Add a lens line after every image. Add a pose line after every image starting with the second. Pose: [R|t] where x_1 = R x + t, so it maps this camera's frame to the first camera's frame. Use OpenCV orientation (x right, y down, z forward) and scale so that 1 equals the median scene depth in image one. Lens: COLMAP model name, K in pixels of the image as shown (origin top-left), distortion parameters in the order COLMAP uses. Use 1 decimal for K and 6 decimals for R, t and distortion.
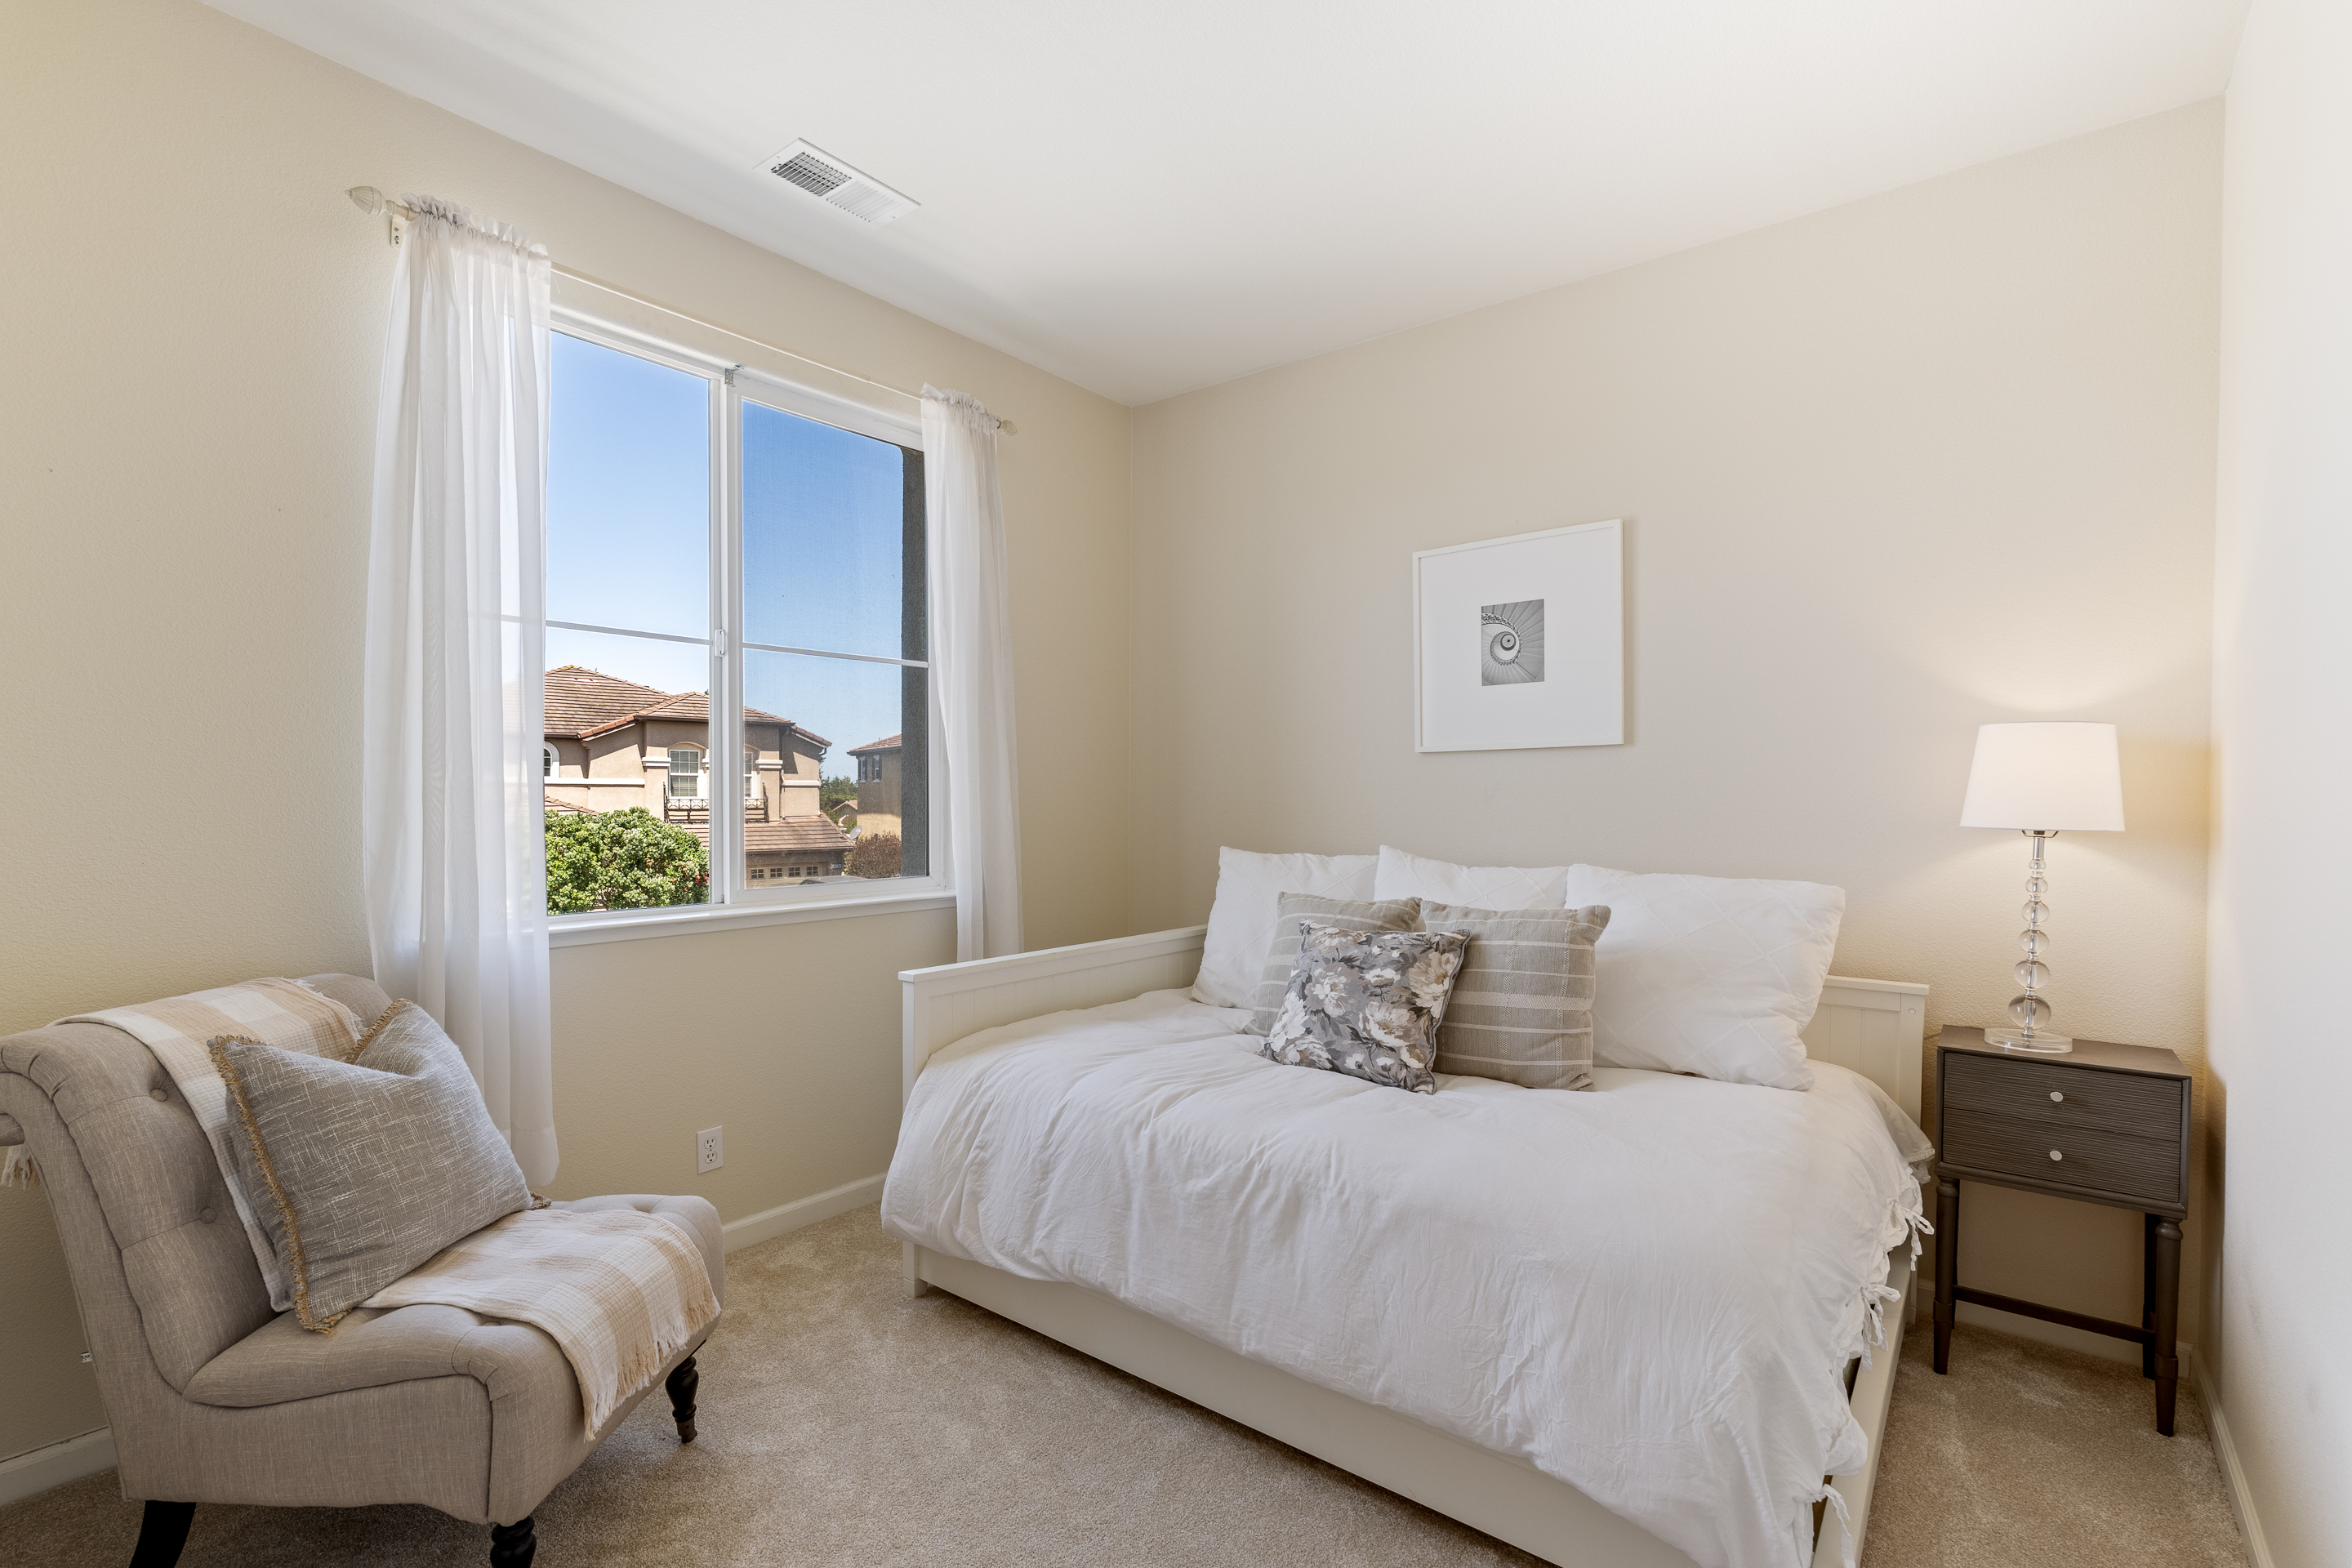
lens RADIAL K [[1067.4, 0, 1181.9], [0, 1067.4, 797.5], [0, 0, 1]] dist [-0.000315, -0.000143]
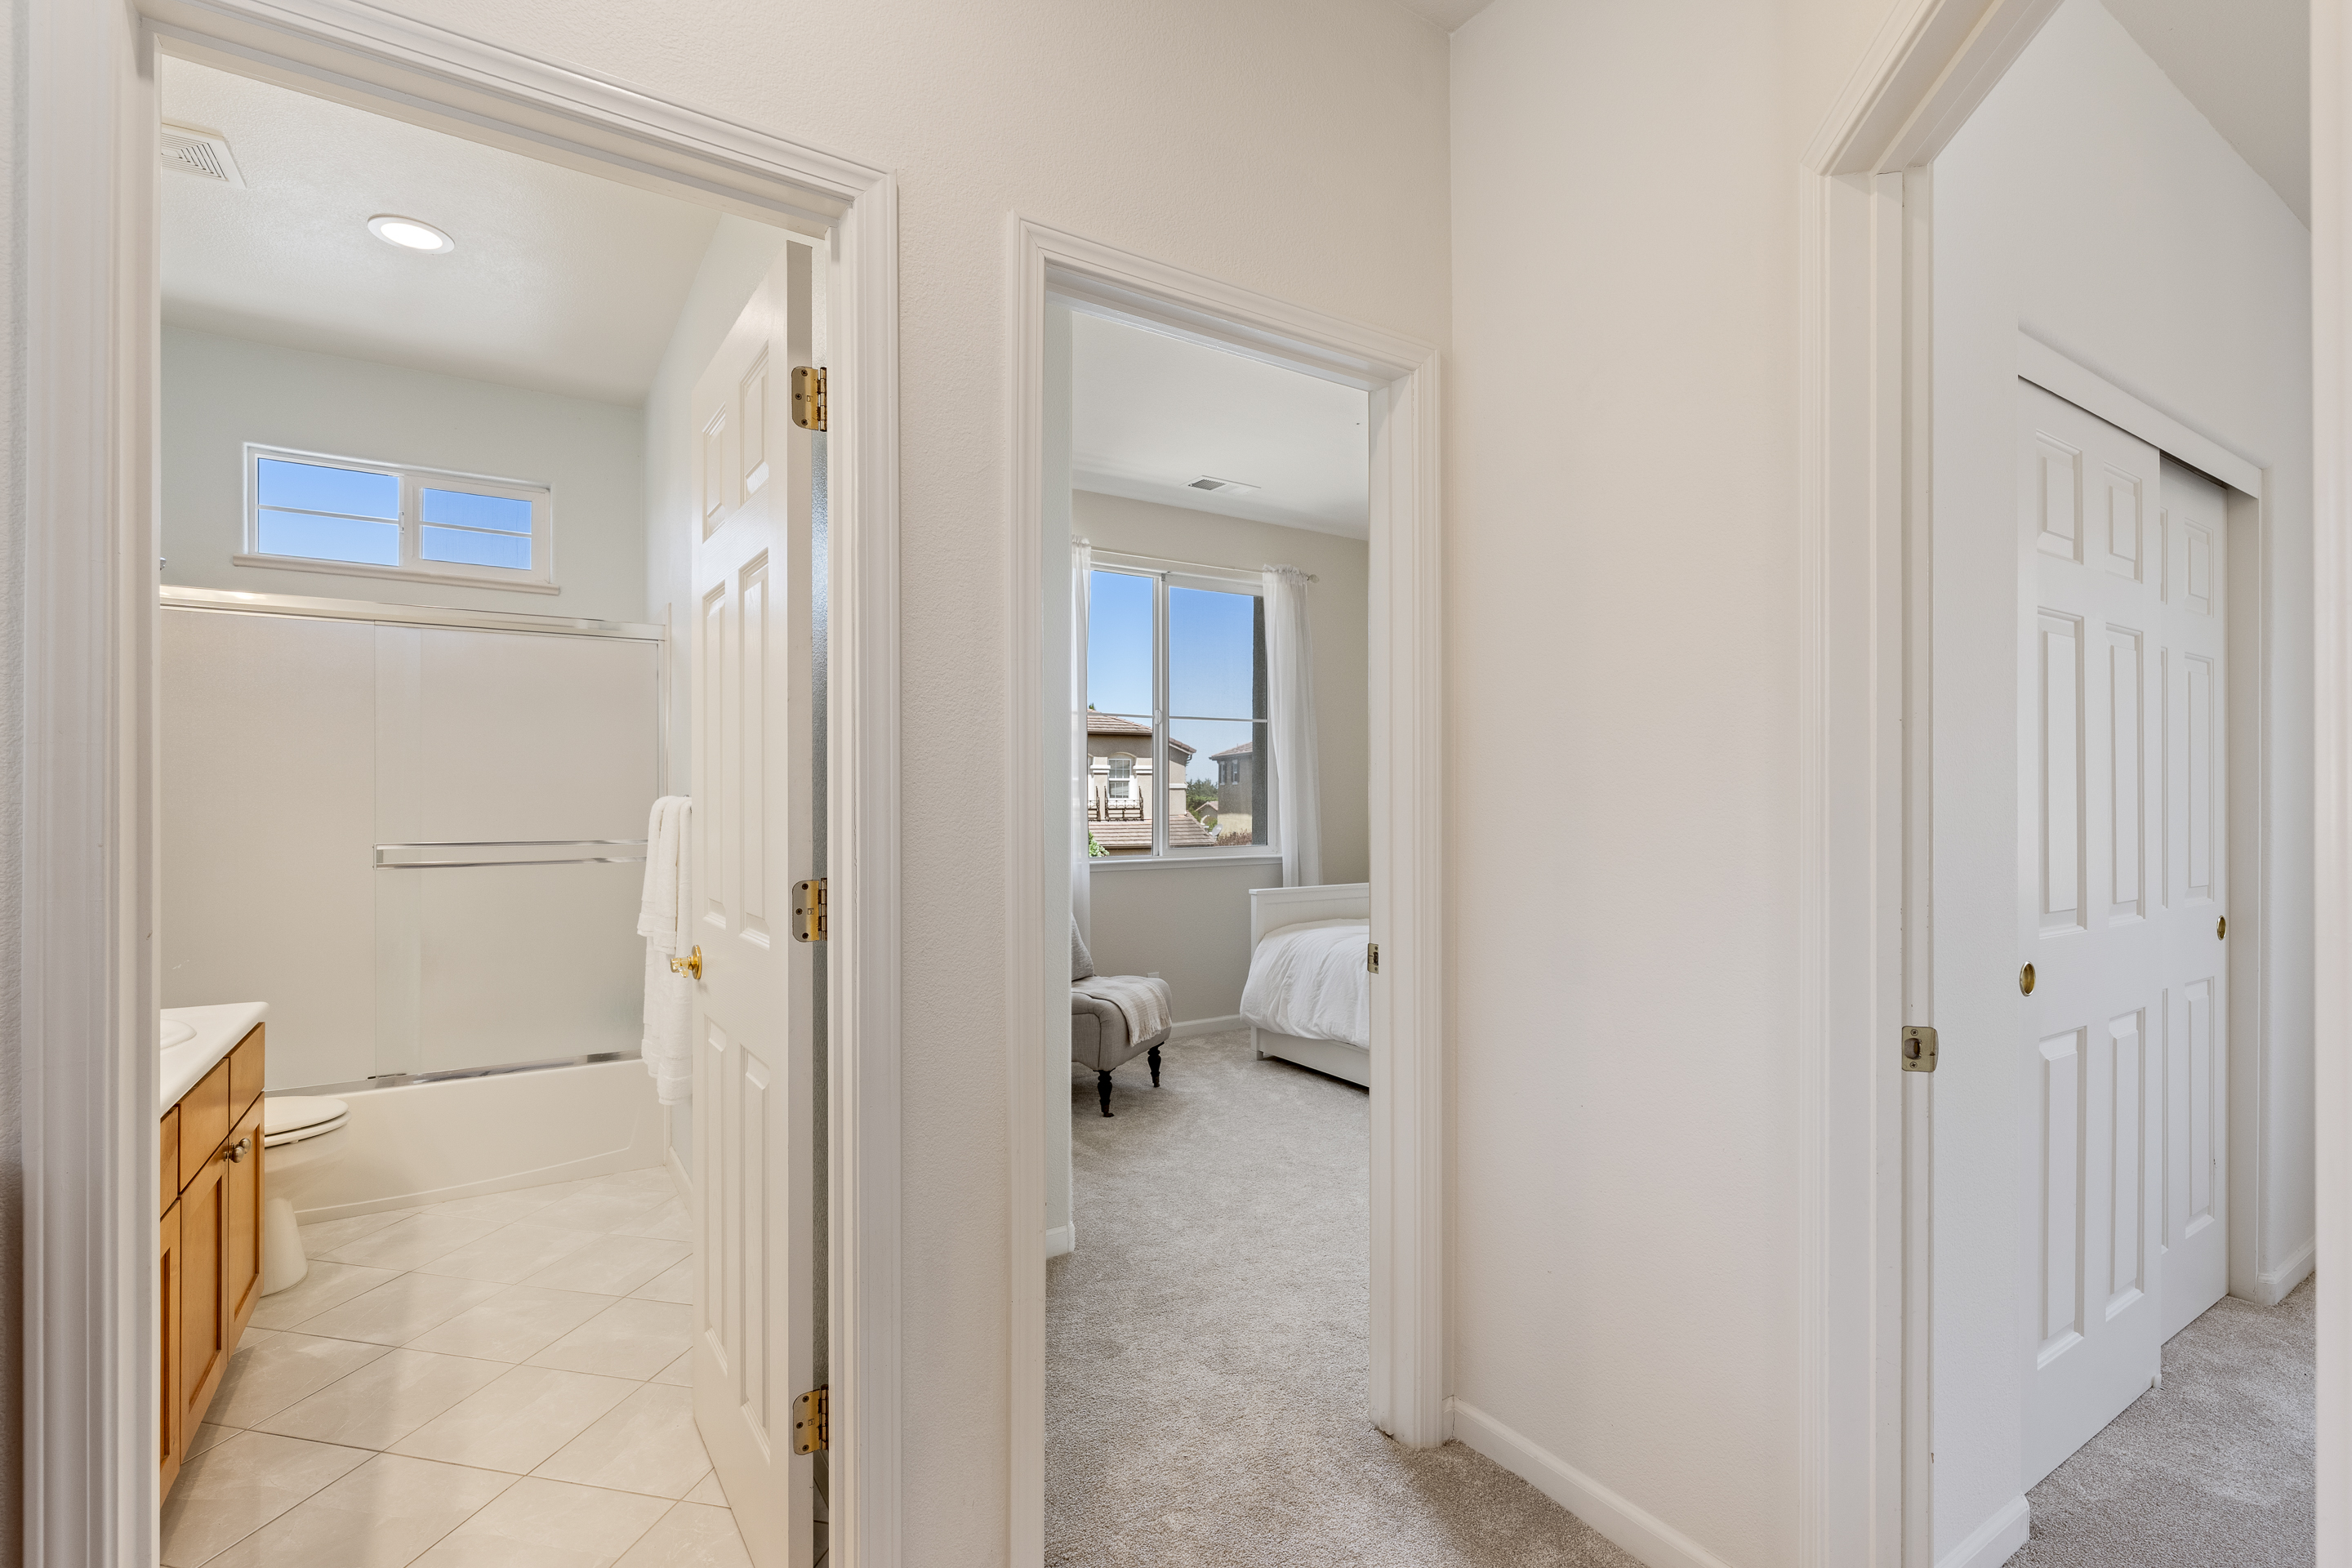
lens RADIAL K [[1067.4, 0, 1181.9], [0, 1067.4, 797.5], [0, 0, 1]] dist [-0.000315, -0.000143]
pose [[0.946782, 0.001513, -0.321871, 0.215689], [-0.001938, 0.999998, -0.000998, -0.001102], [0.321868, 0.001569, 0.946783, -0.776802]]
